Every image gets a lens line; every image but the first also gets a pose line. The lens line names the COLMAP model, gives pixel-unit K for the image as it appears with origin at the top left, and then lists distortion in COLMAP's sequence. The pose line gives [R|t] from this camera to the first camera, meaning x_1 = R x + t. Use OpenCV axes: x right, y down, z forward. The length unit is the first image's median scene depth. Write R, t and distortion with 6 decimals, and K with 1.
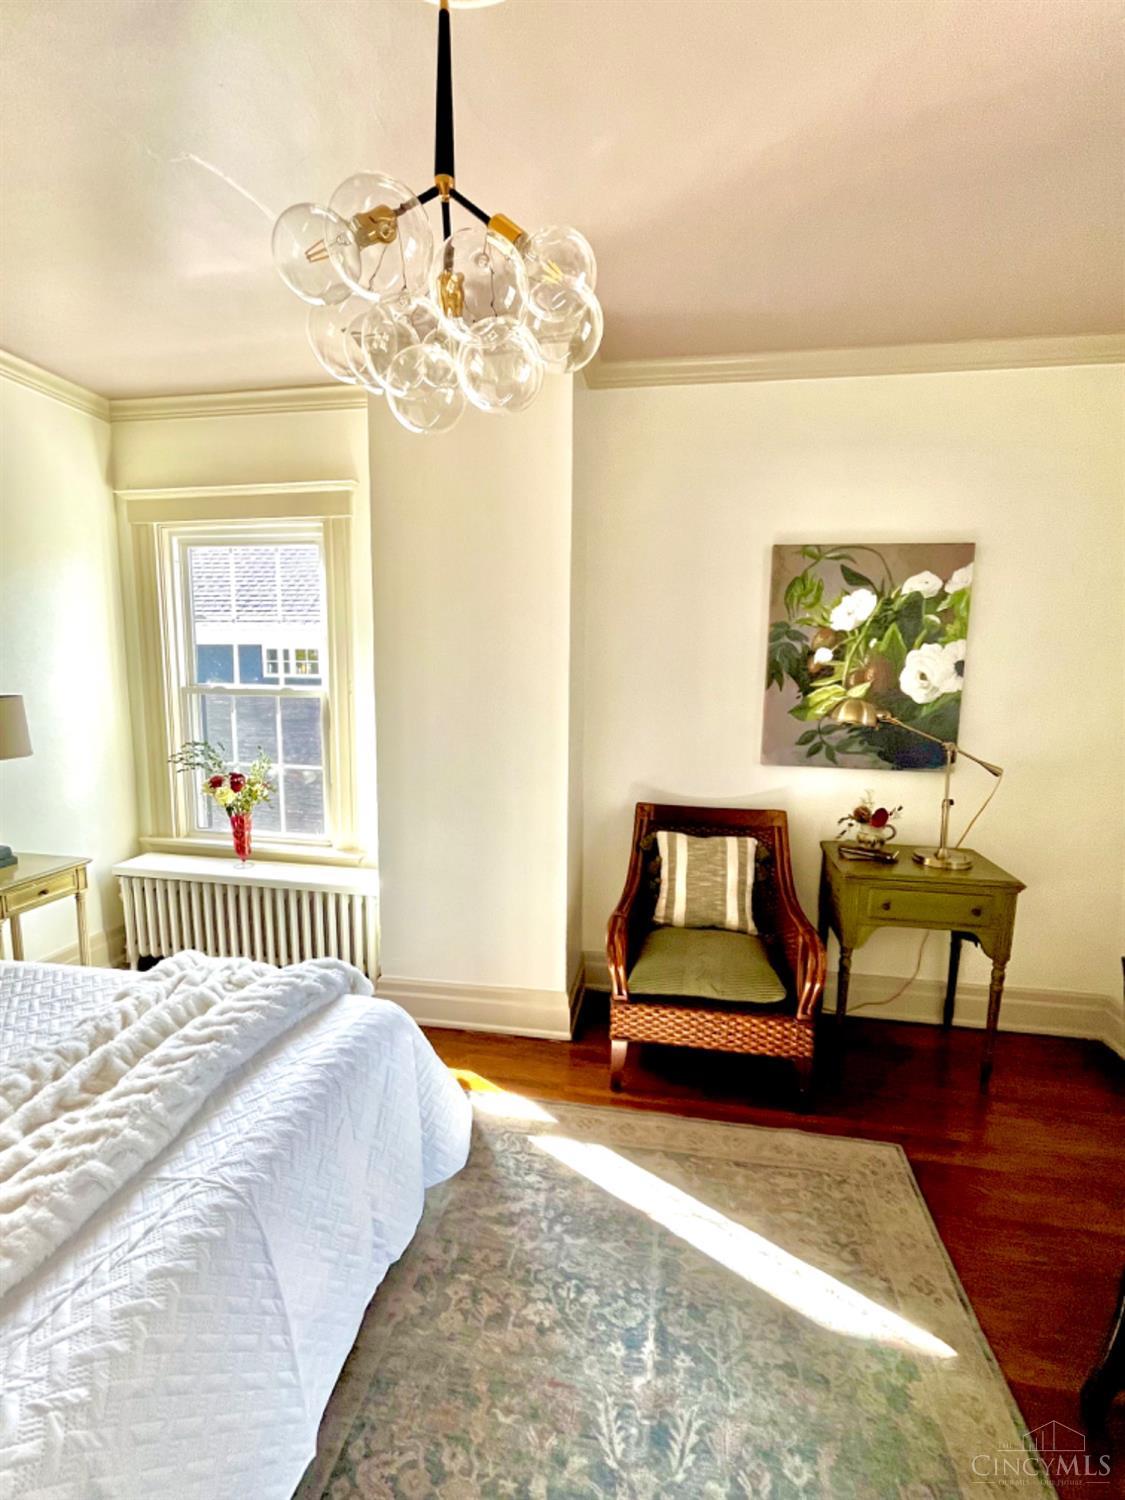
lens RADIAL K [[655.5, 0, 562.8], [0, 655.5, 748.7], [0, 0, 1]] dist [-0.000152, 0.000232]
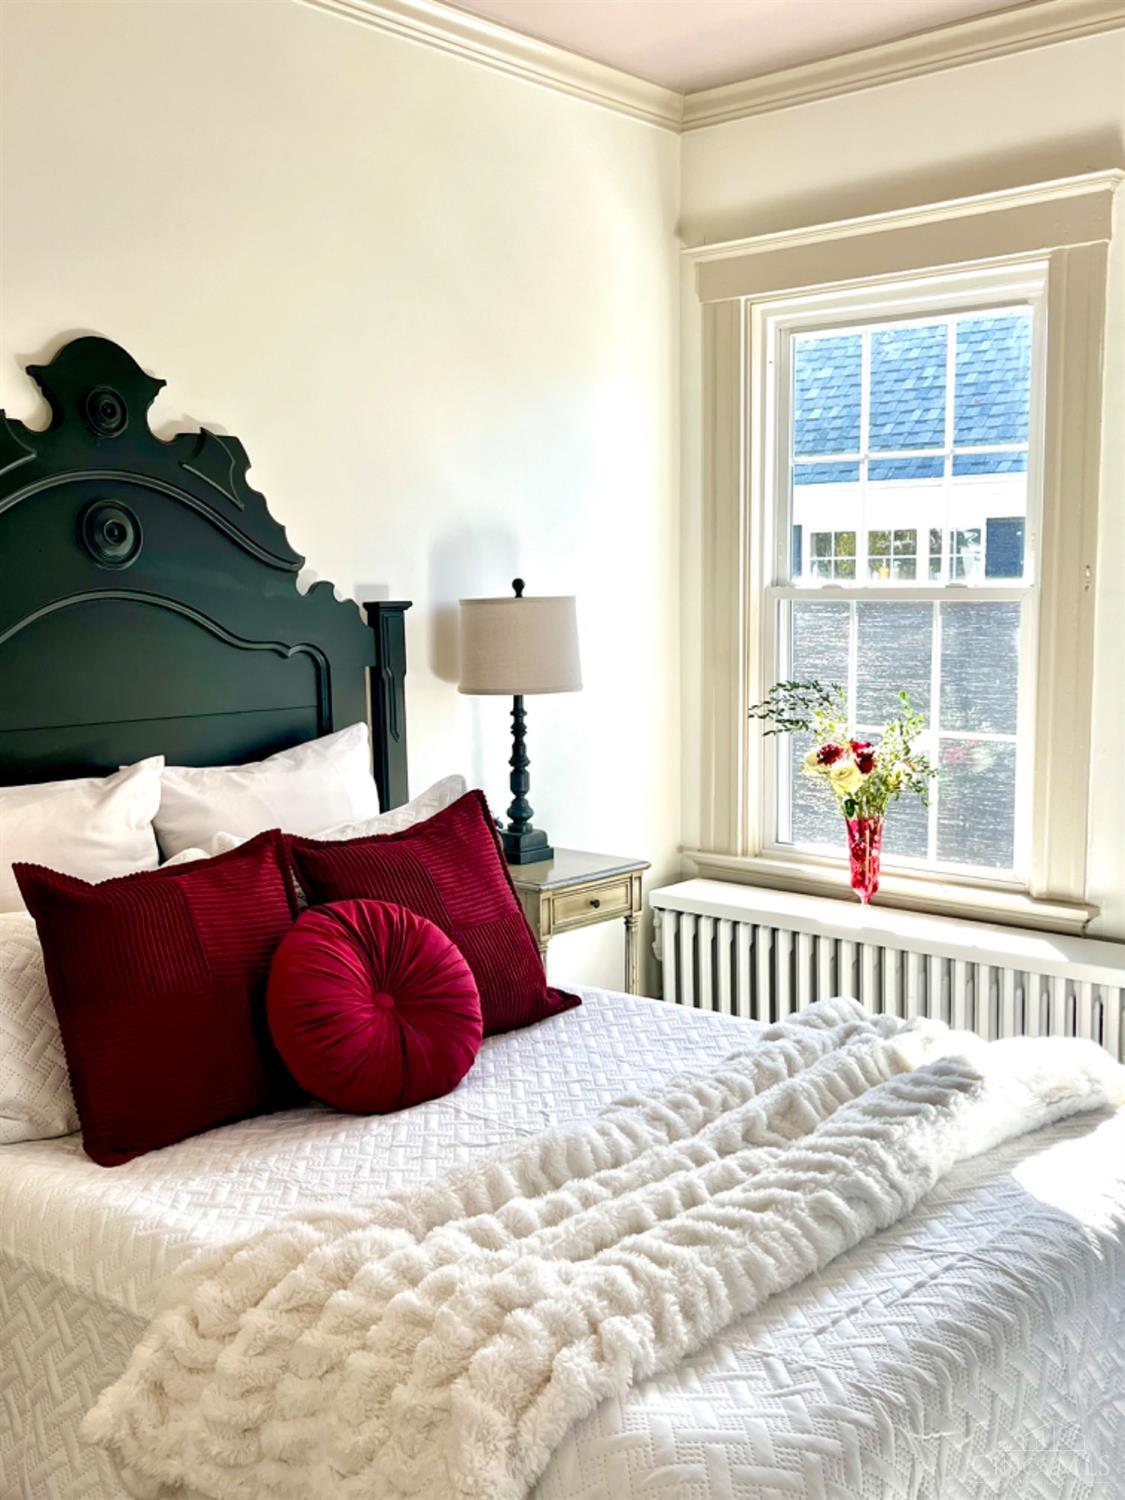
lens RADIAL K [[1548.2, 0, 565.1], [0, 1548.2, 753.3], [0, 0, 1]] dist [0.053752, 0.000000]
pose [[0.850558, 0.043891, -0.524047, -0.034727], [-0.048643, 0.998805, 0.004705, 0.065099], [0.523627, 0.021489, 0.851677, -0.282900]]
